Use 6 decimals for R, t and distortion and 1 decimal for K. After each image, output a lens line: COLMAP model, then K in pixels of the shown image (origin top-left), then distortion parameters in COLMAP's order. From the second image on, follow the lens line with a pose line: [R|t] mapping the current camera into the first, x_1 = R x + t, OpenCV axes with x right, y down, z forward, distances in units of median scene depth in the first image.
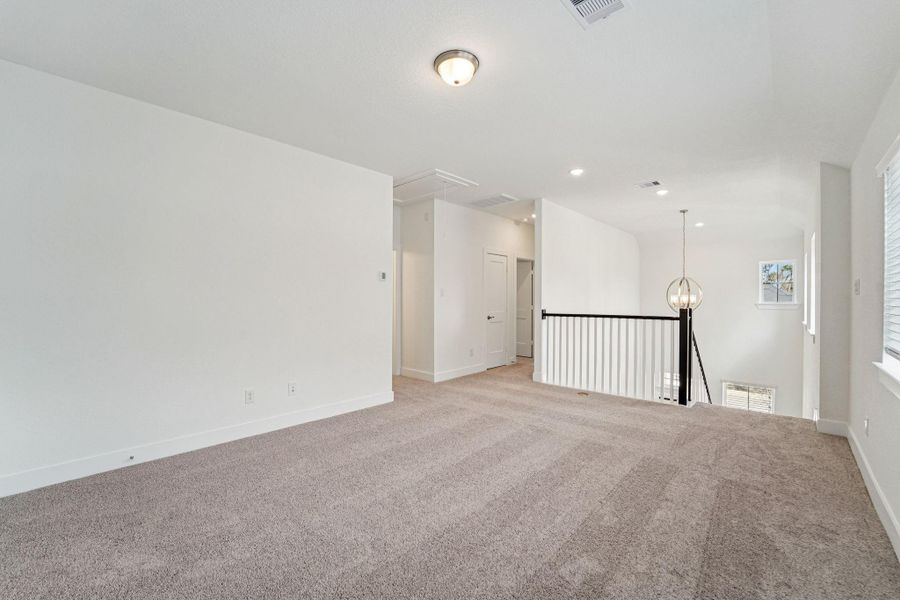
lens RADIAL K [[368.9, 0, 453.6], [0, 368.9, 303.3], [0, 0, 1]] dist [-0.020179, -0.000705]
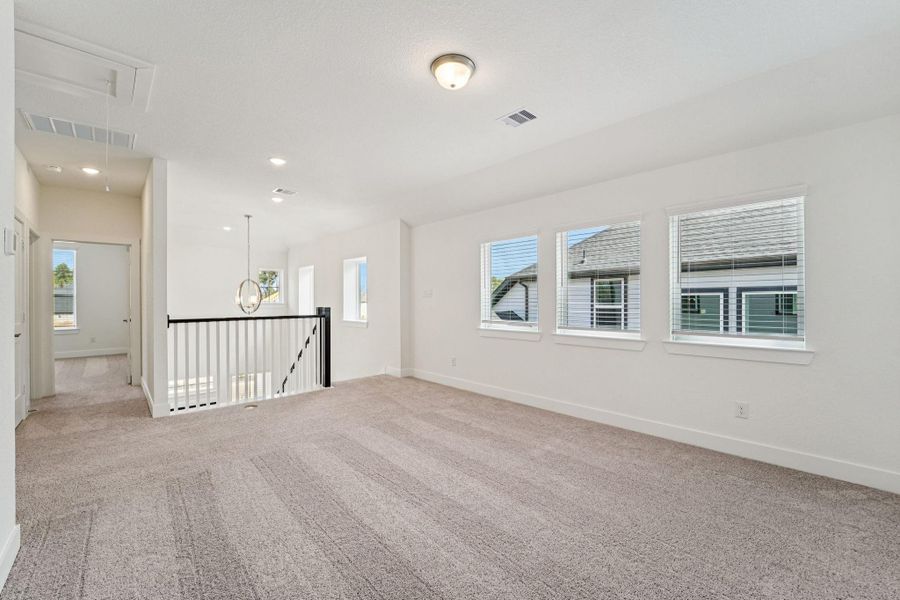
lens RADIAL K [[368.9, 0, 449.6], [0, 368.9, 300.7], [0, 0, 1]] dist [-0.020179, -0.000705]
pose [[0.075392, -0.005696, 0.997138, -0.522062], [0.013580, 0.999897, 0.004685, -0.007932], [-0.997062, 0.013188, 0.075461, 0.478813]]
